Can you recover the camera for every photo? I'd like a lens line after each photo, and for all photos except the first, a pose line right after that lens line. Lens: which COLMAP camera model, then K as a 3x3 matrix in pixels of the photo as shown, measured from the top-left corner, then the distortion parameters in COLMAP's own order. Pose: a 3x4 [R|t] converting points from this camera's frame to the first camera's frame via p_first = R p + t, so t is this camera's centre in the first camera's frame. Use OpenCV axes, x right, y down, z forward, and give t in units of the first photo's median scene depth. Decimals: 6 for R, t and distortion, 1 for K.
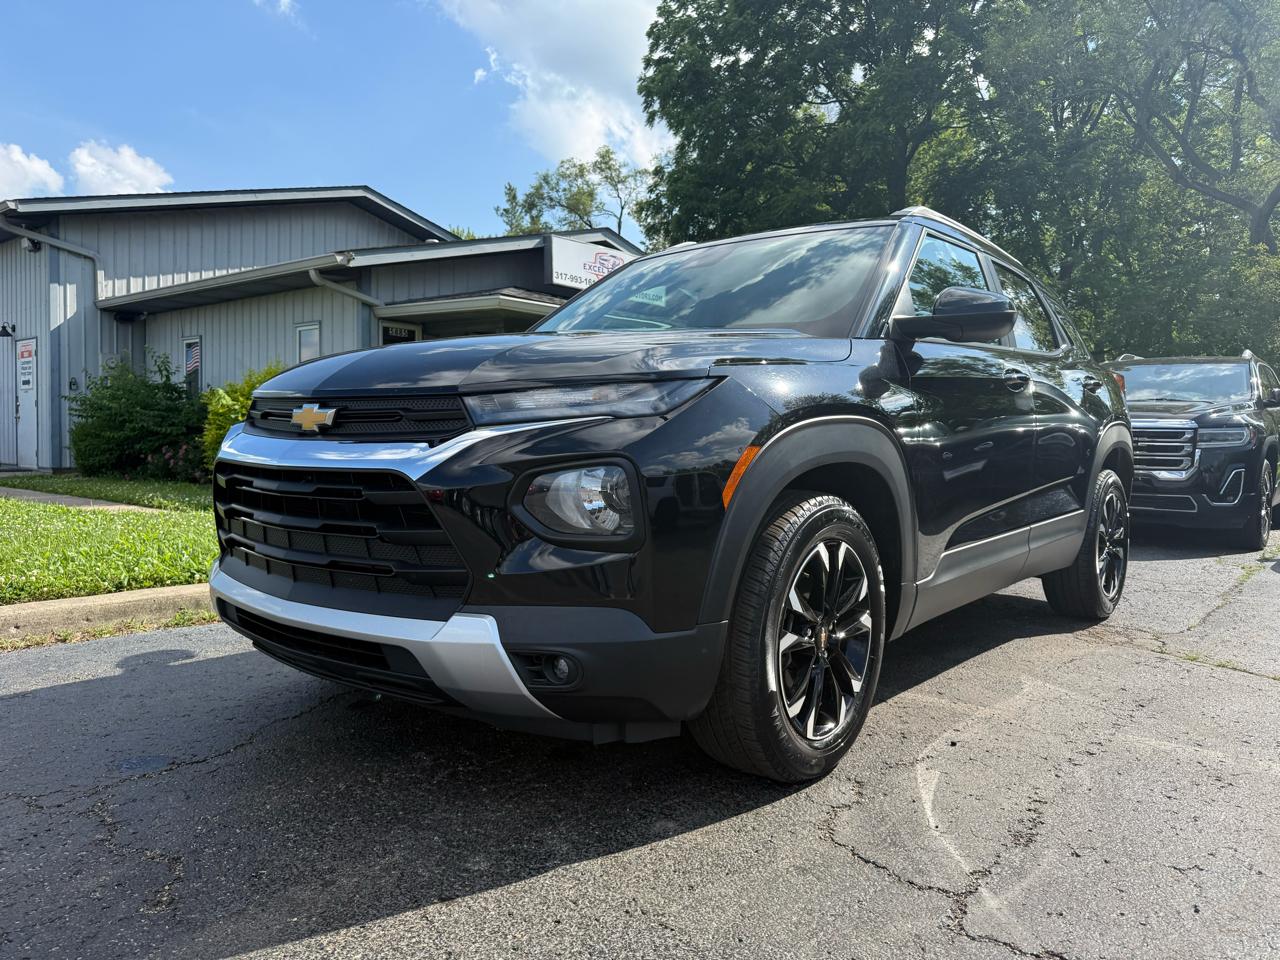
lens RADIAL K [[924.7, 0, 650.6], [0, 924.7, 467.3], [0, 0, 1]] dist [0.009739, 0.002375]
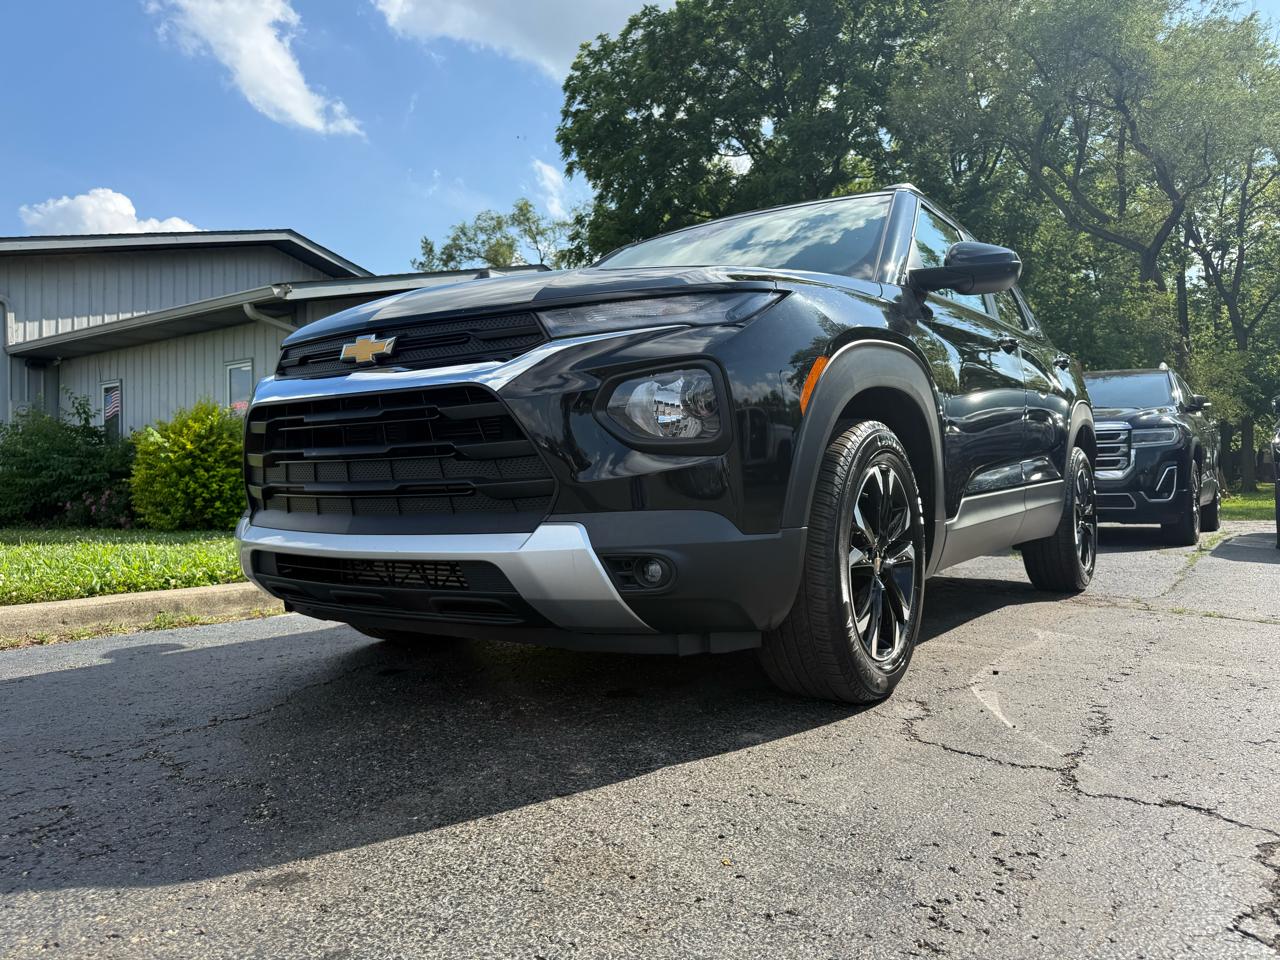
lens RADIAL K [[919.4, 0, 640.0], [0, 919.4, 480.0], [0, 0, 1]] dist [0.022163, -0.006061]
pose [[0.996415, -0.028411, 0.079684, -0.033480], [0.031982, 0.998524, -0.043890, 0.028914], [-0.078320, 0.046281, 0.995853, 0.002328]]
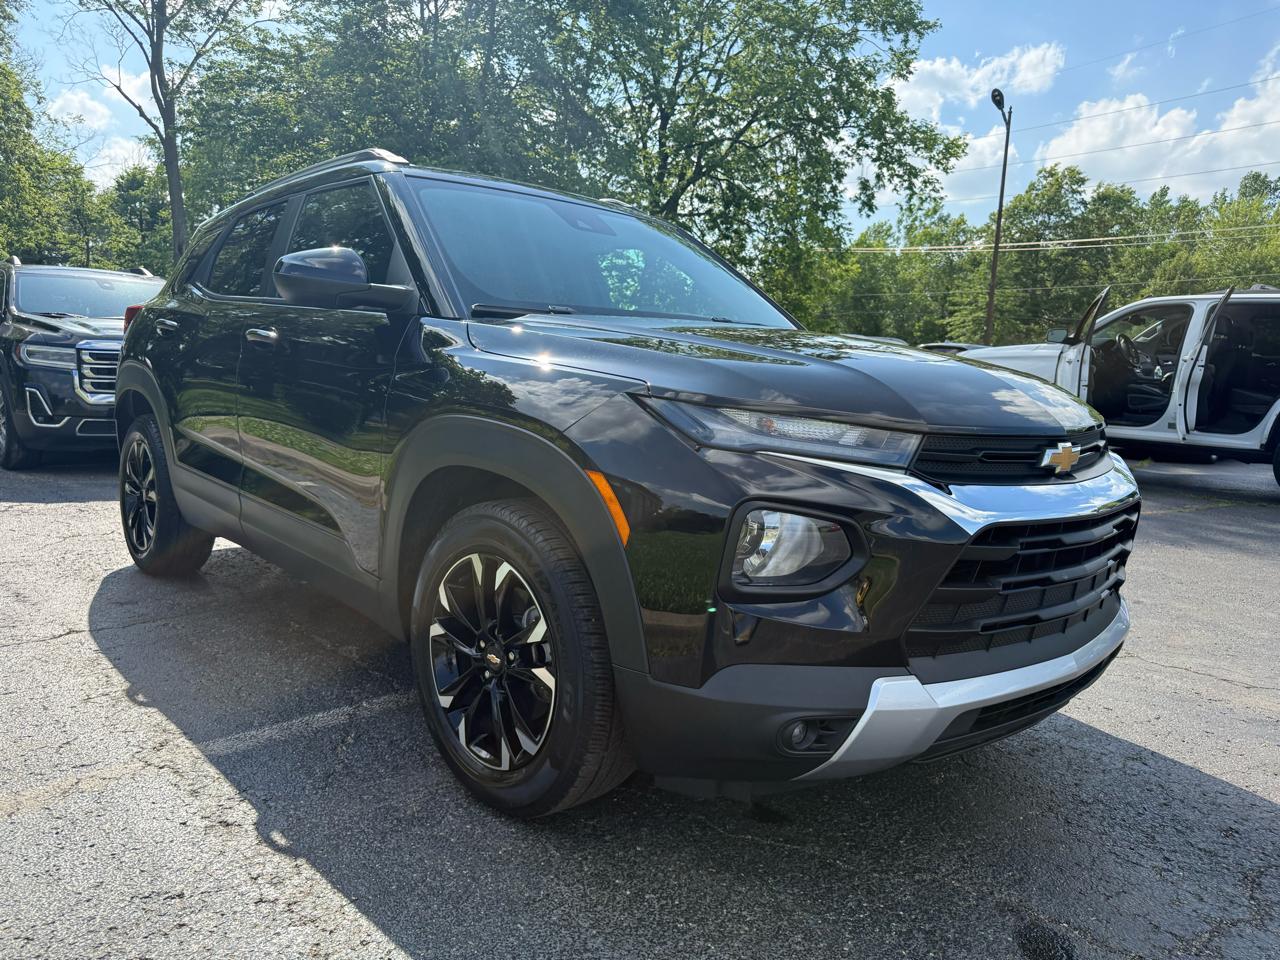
lens RADIAL K [[925.3, 0, 637.1], [0, 925.3, 476.3], [0, 0, 1]] dist [-0.002602, -0.000979]
pose [[0.127954, -0.134221, 0.982656, -0.281617], [-0.005648, 0.990685, 0.136054, -0.033578], [-0.991764, -0.022959, 0.126004, 0.276204]]
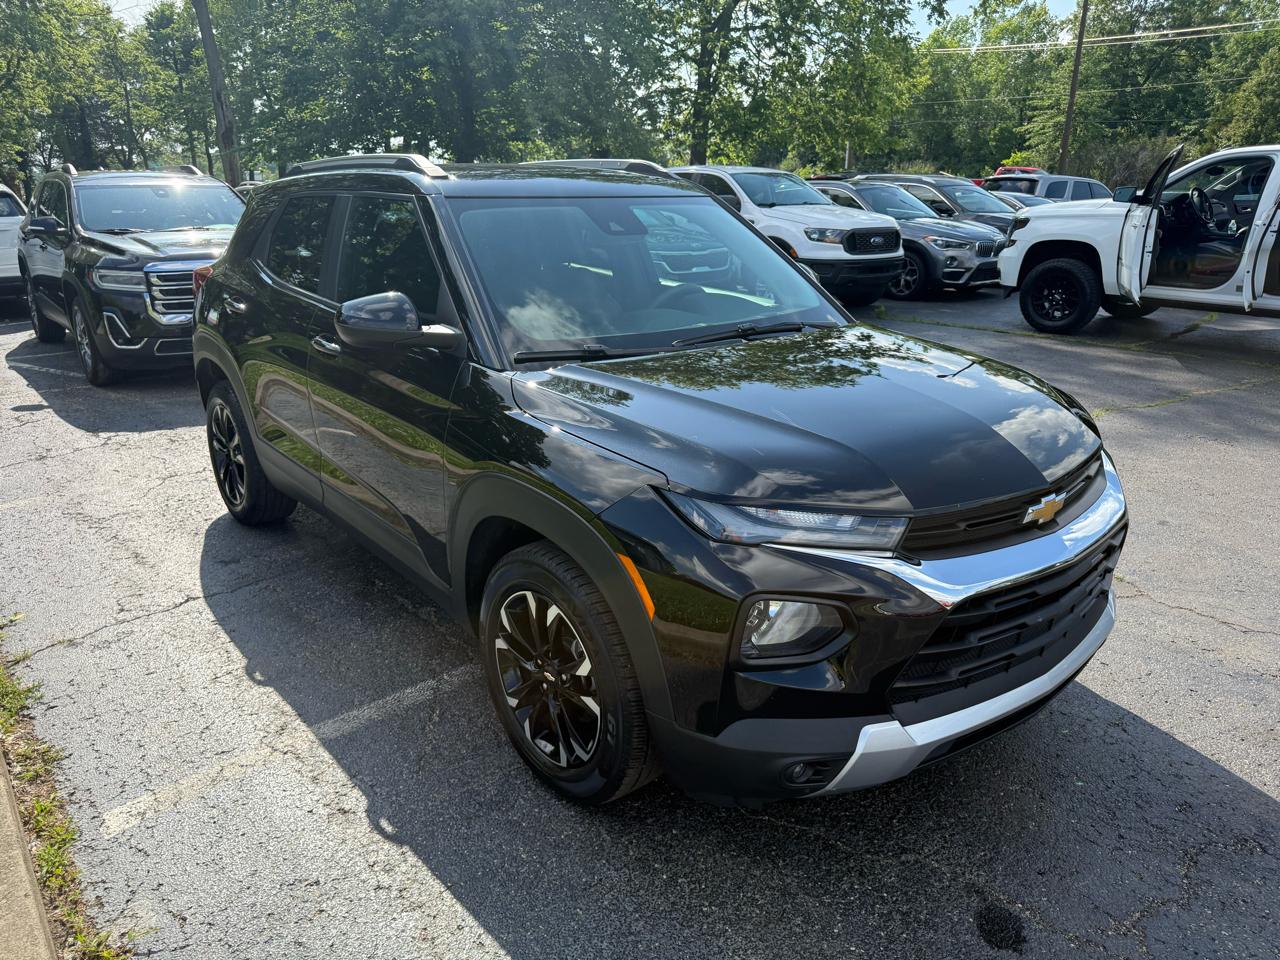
lens RADIAL K [[926.8, 0, 640.0], [0, 926.8, 480.0], [0, 0, 1]] dist [0.001584, -0.005386]
pose [[0.181908, -0.322123, 0.929057, -0.295154], [0.038671, 0.946433, 0.320576, -0.091267], [-0.982555, -0.022388, 0.184620, 0.265454]]
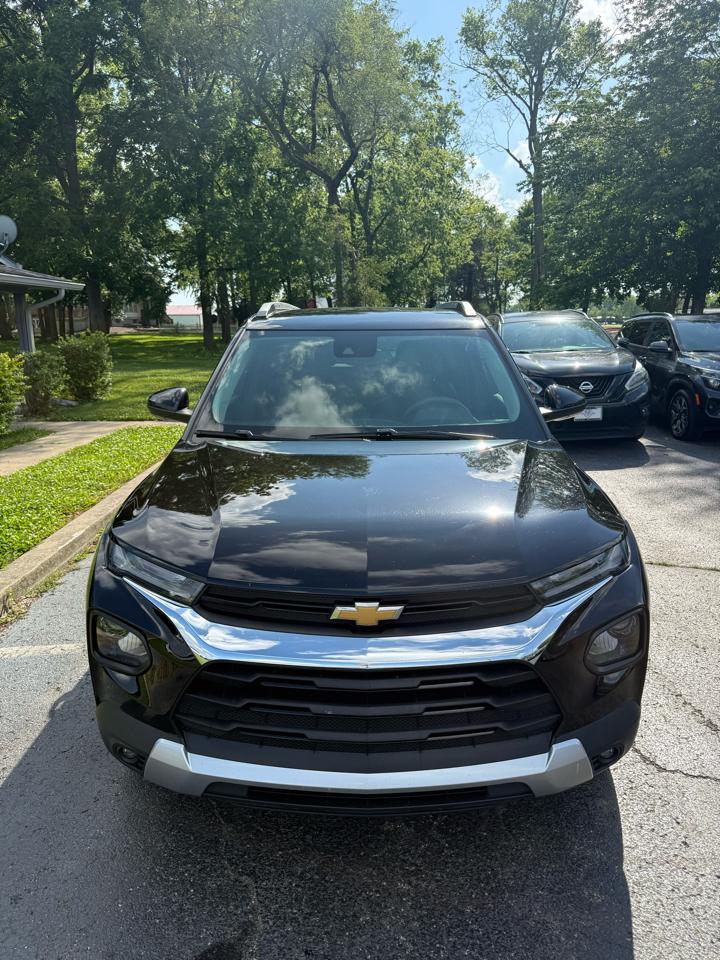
lens RADIAL K [[693.6, 0, 360.0], [0, 693.6, 480.0], [0, 0, 1]] dist [-0.004040, -0.007132]
pose [[0.771729, -0.170396, 0.612699, -0.179364], [0.045392, 0.975738, 0.214186, -0.081153], [-0.634330, -0.137481, 0.760739, 0.085957]]
